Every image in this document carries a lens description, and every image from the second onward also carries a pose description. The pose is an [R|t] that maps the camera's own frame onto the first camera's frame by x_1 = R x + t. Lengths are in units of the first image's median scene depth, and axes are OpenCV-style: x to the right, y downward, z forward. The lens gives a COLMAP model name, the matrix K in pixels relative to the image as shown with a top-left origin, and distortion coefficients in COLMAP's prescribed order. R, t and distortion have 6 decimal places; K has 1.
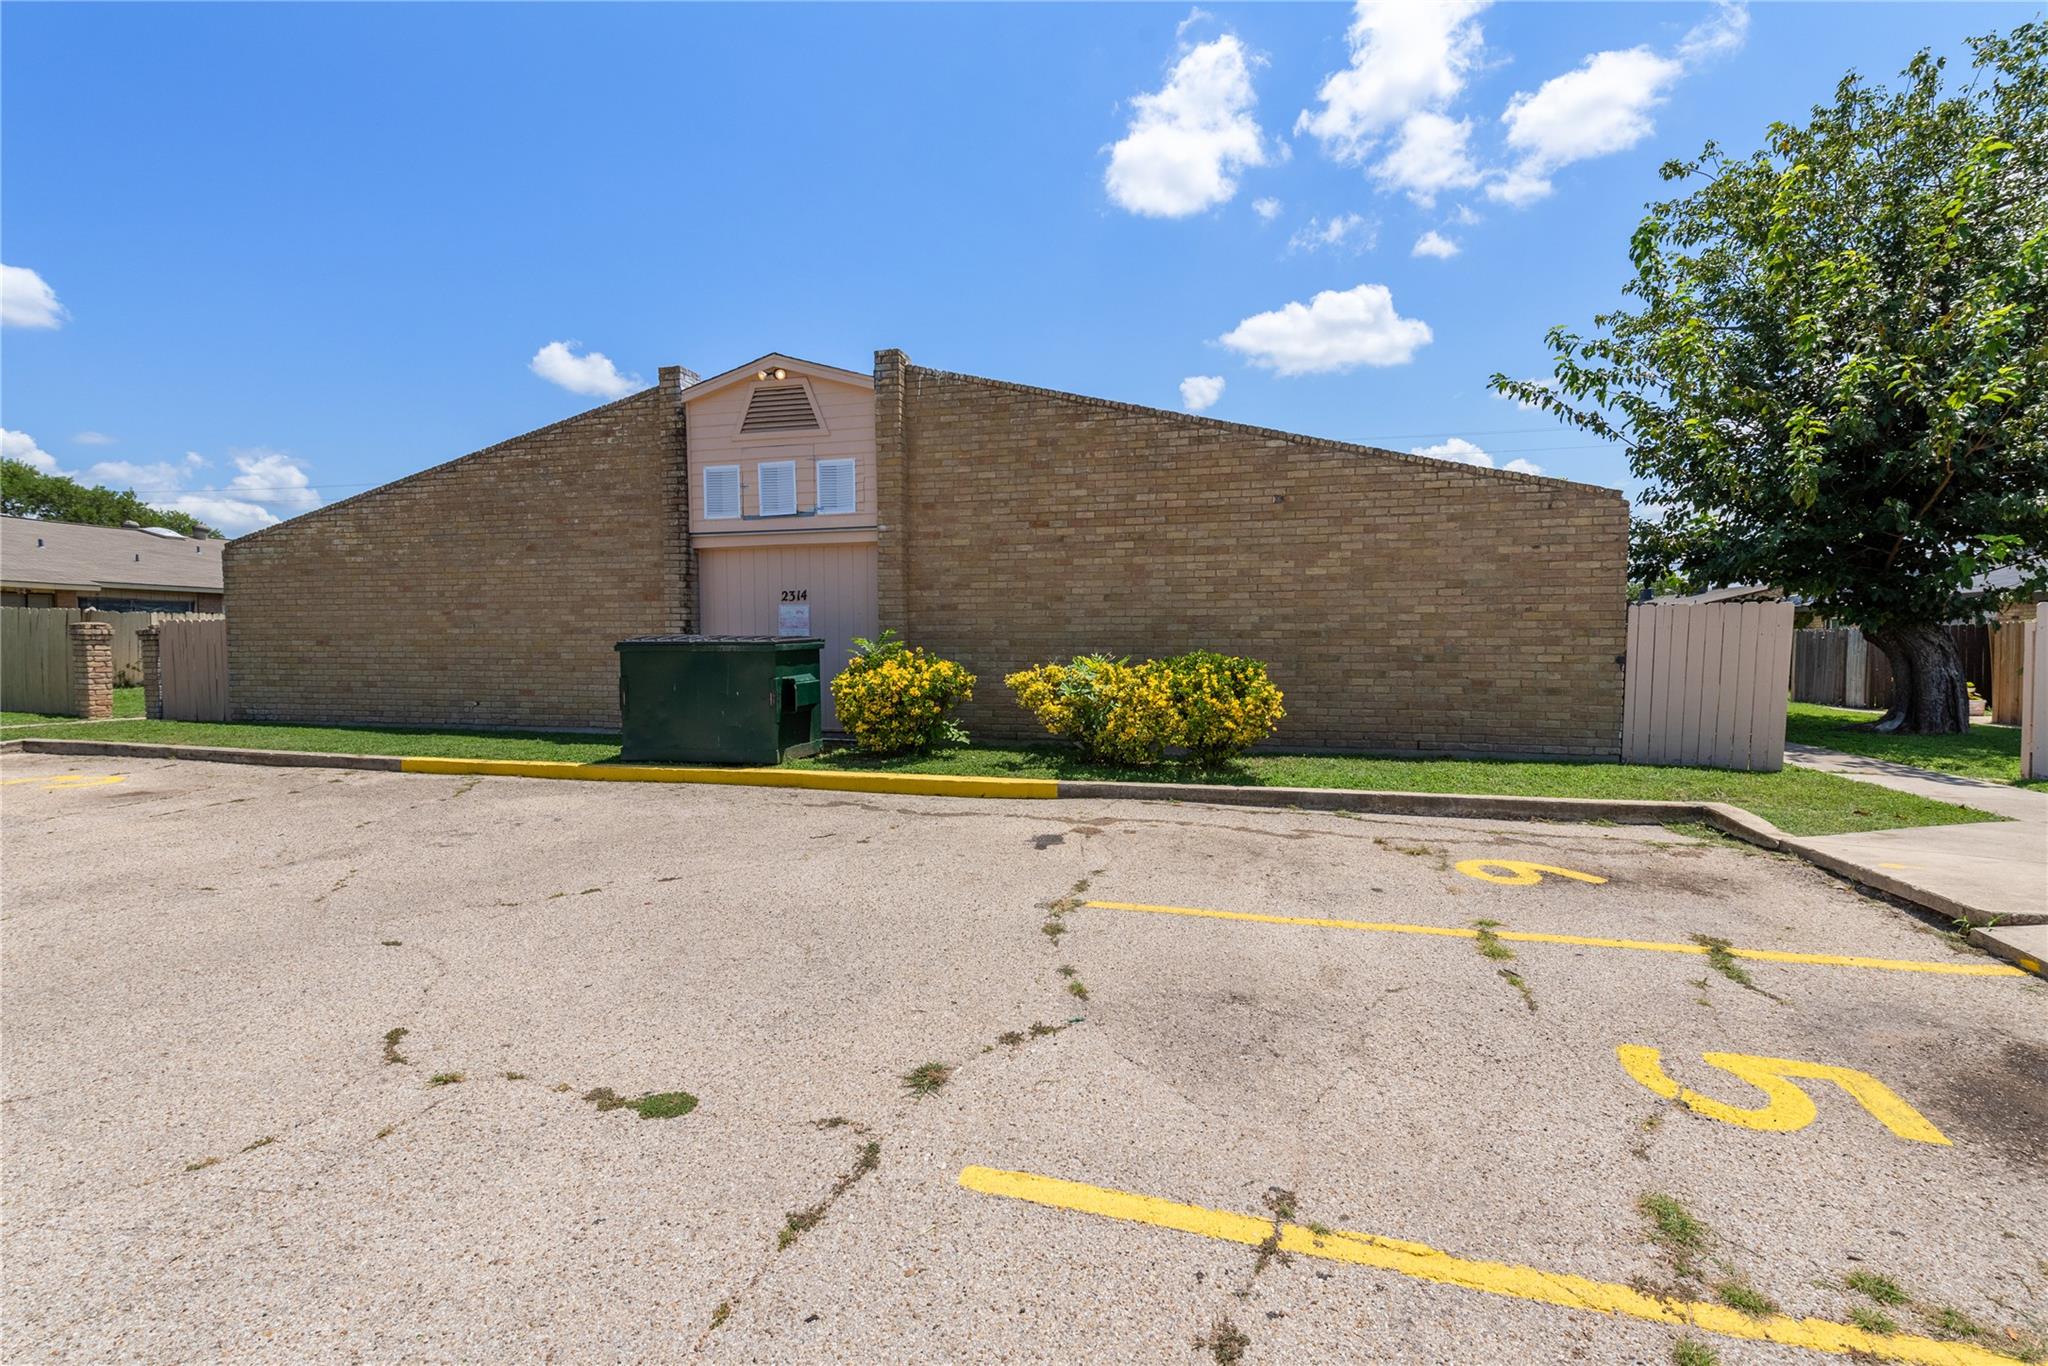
lens RADIAL K [[856.5, 0, 1012.9], [0, 856.5, 693.1], [0, 0, 1]] dist [0.009590, -0.002215]
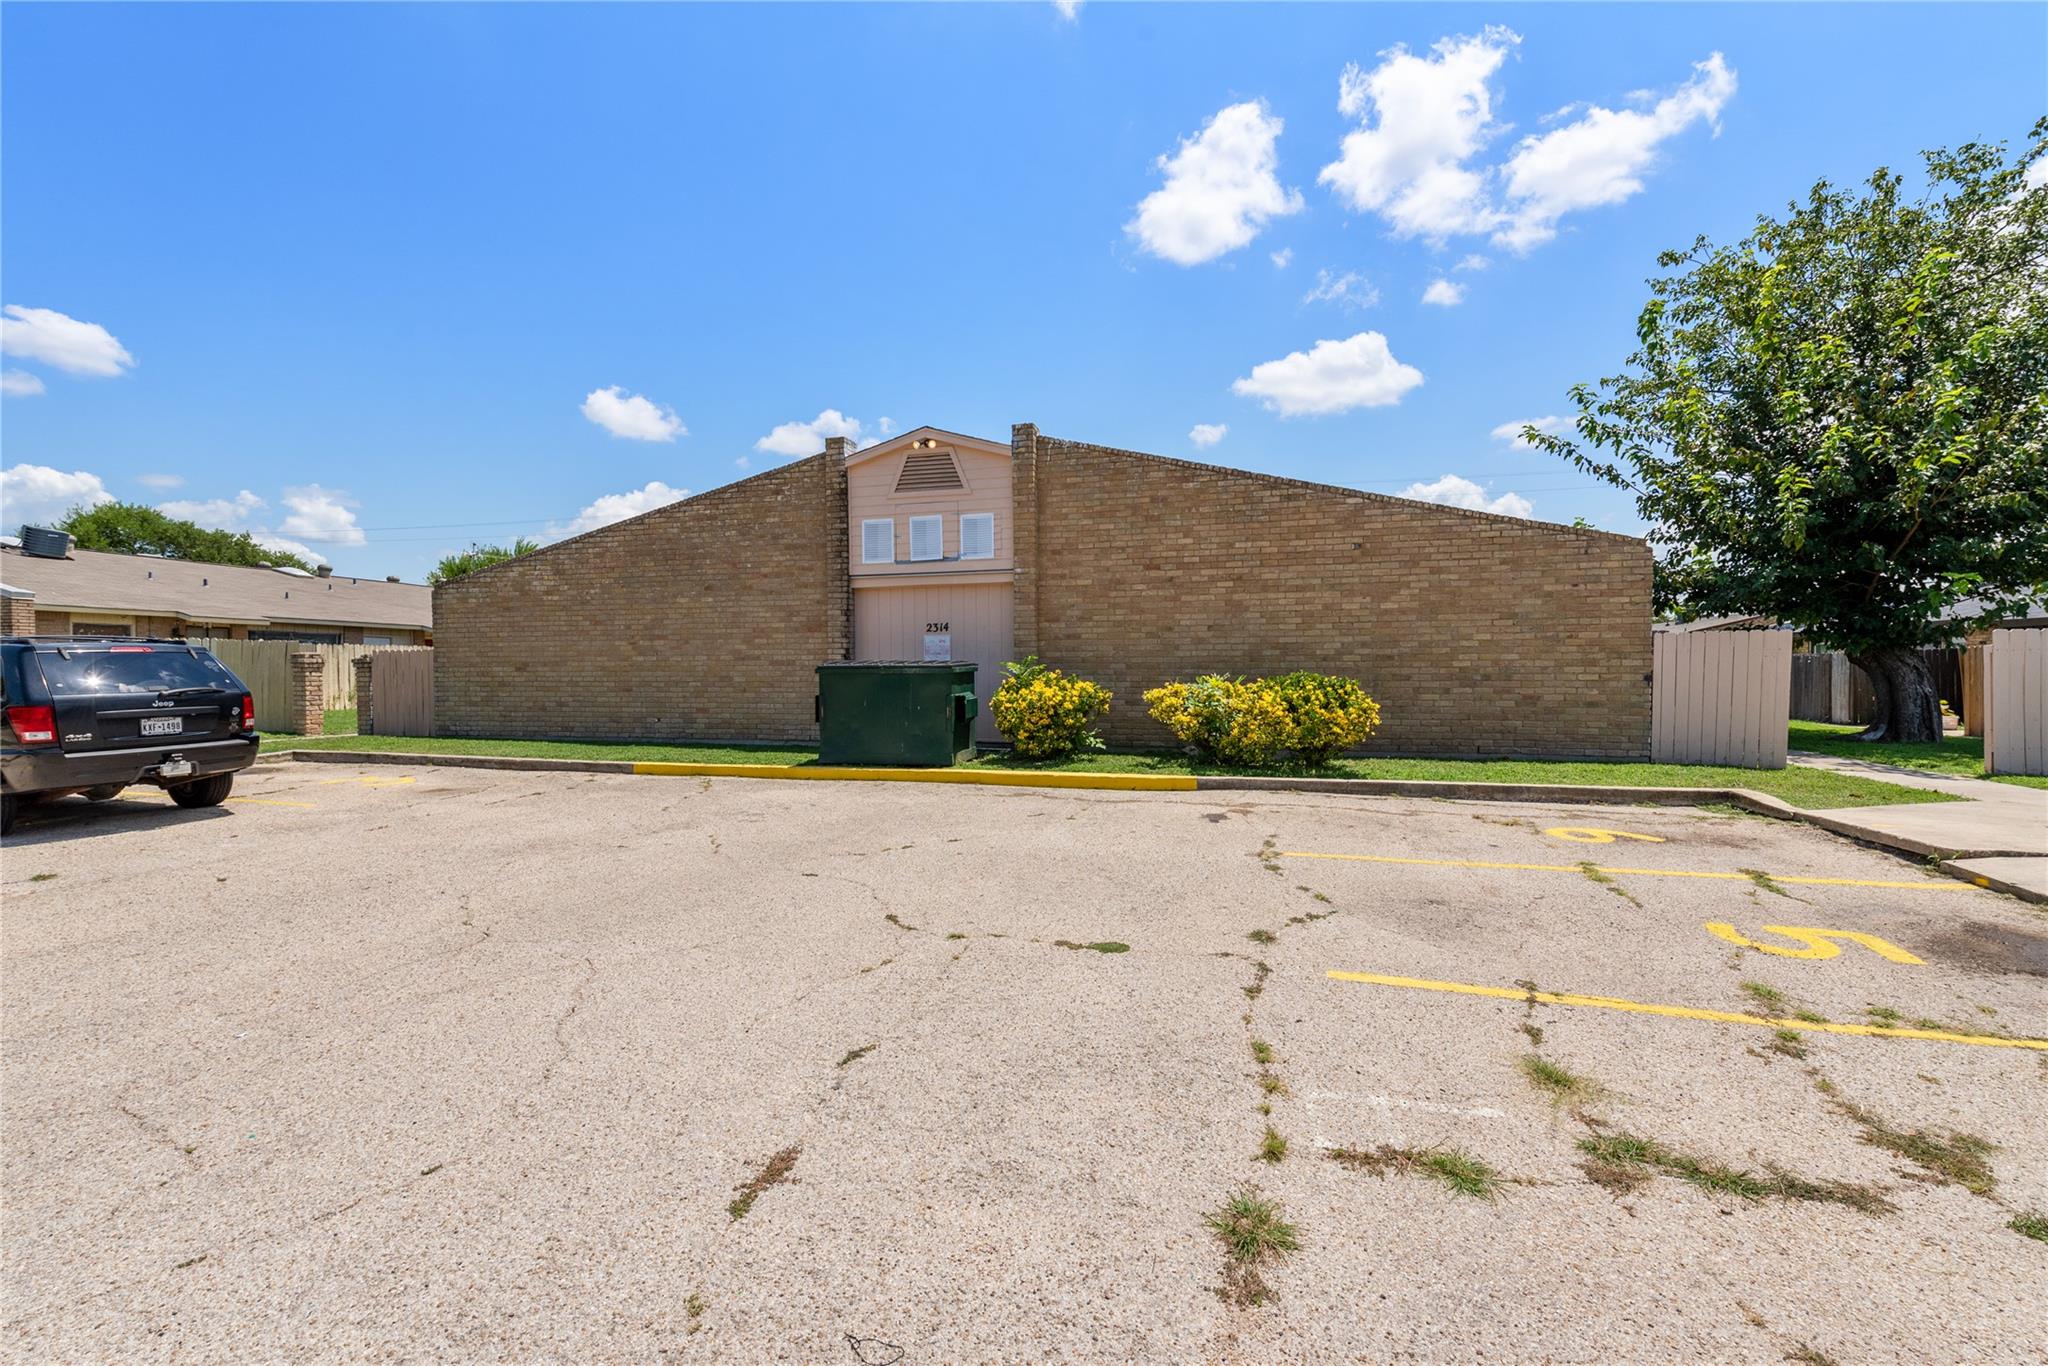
lens RADIAL K [[832.4, 0, 1004.5], [0, 832.4, 696.1], [0, 0, 1]] dist [0.015544, -0.004517]
pose [[0.999980, -0.003052, -0.005465, -0.182251], [0.002894, 0.999582, -0.028749, 0.017309], [0.005550, 0.028733, 0.999572, -0.173833]]
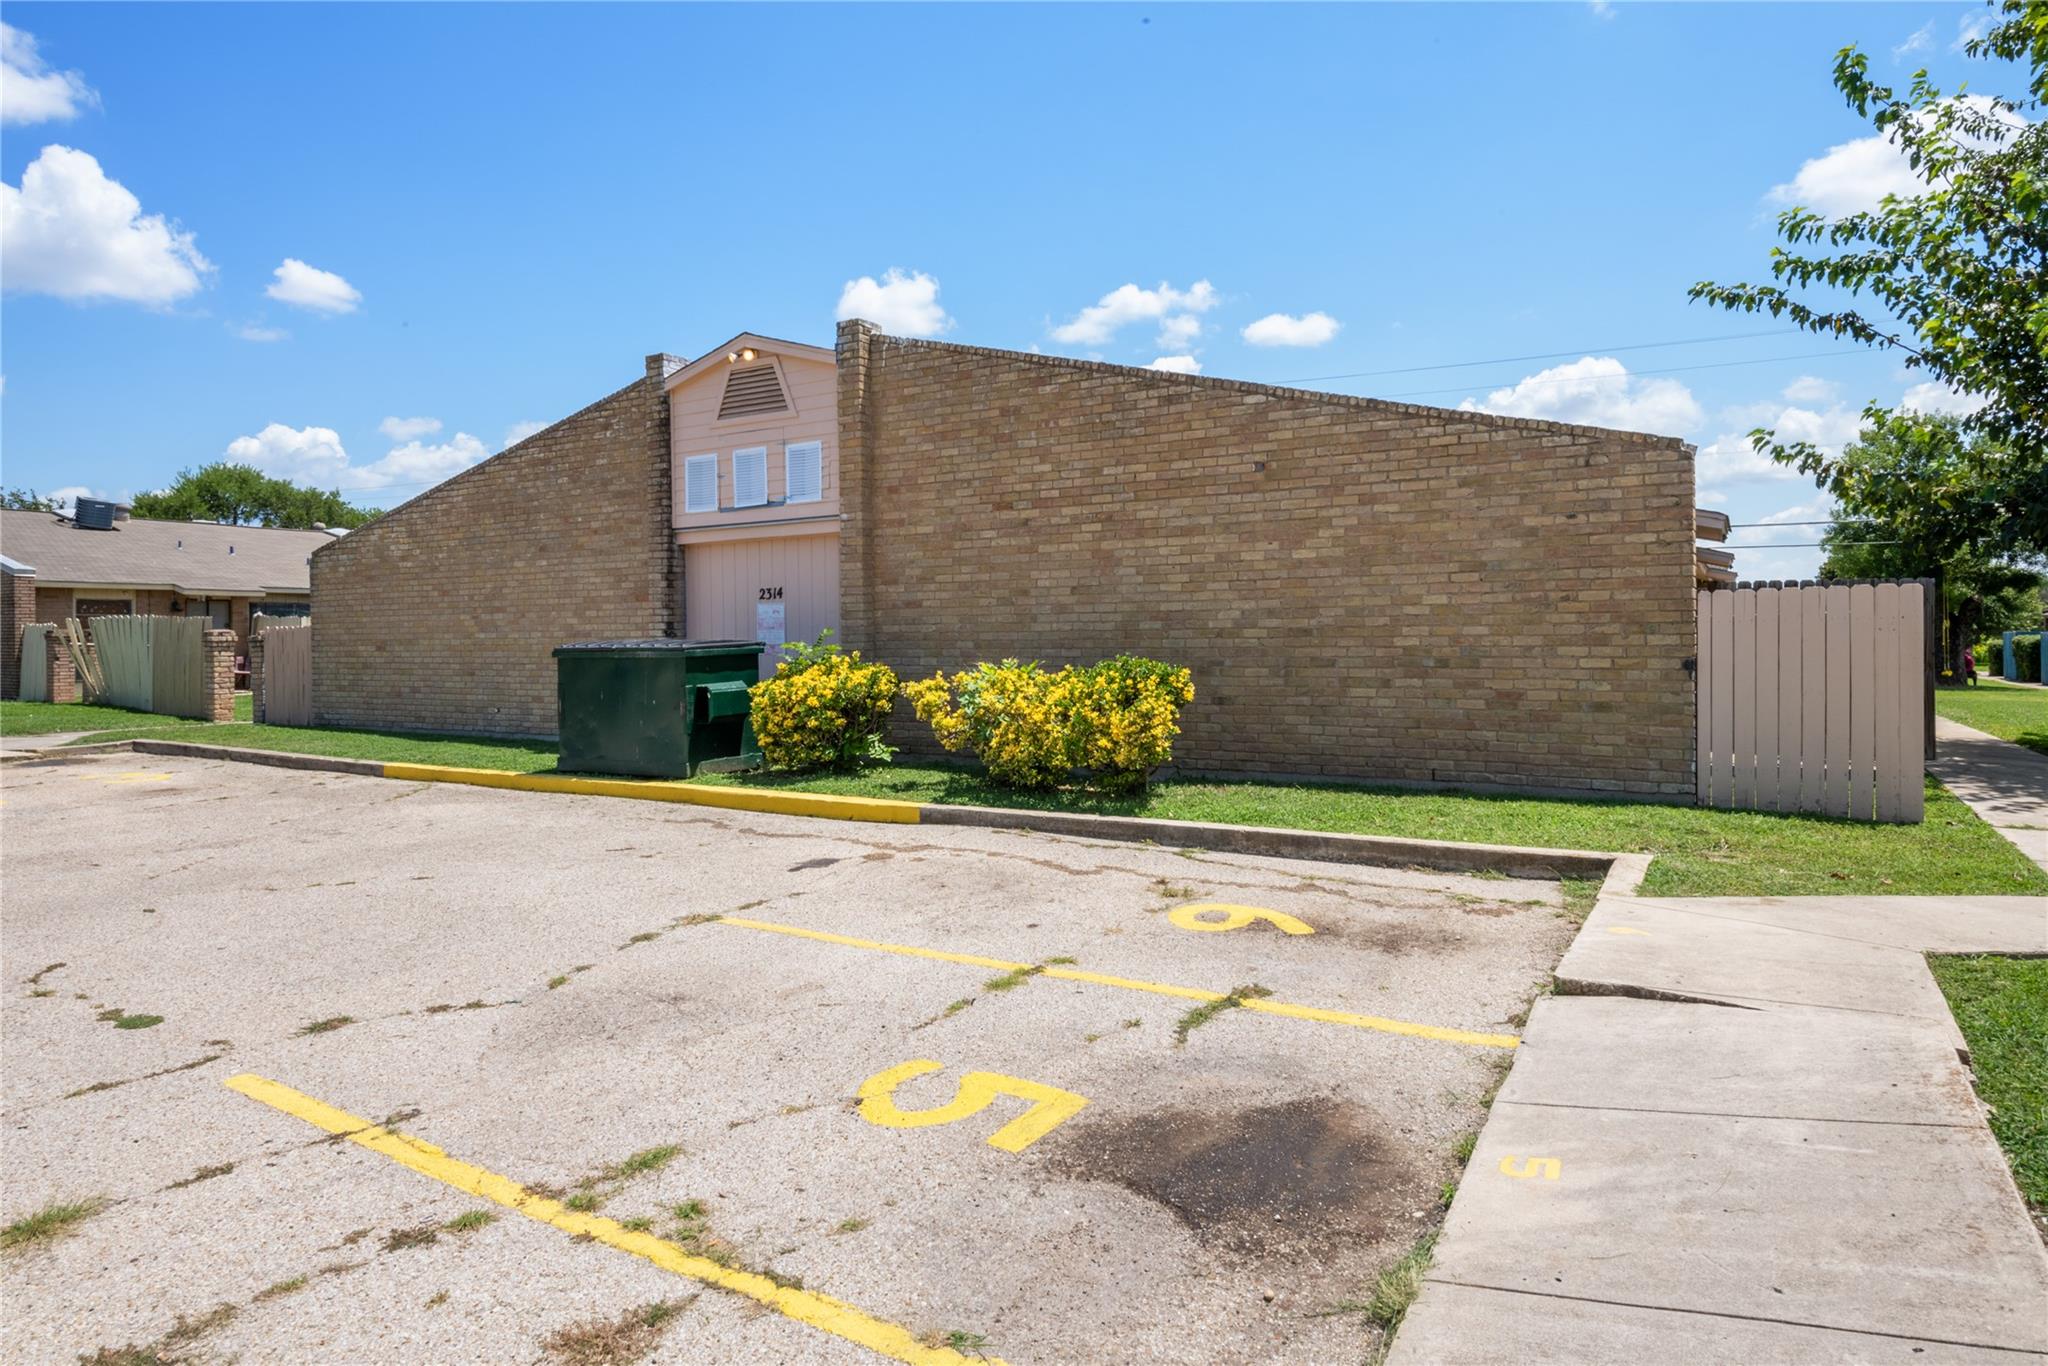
lens RADIAL K [[1160.1, 0, 1065.0], [0, 1160.1, 650.8], [0, 0, 1]] dist [-0.006822, -0.000066]
pose [[0.961710, -0.005243, -0.274021, 0.436766], [-0.006755, 0.999060, -0.042825, -0.004169], [0.273987, 0.043036, 0.960770, -0.096277]]
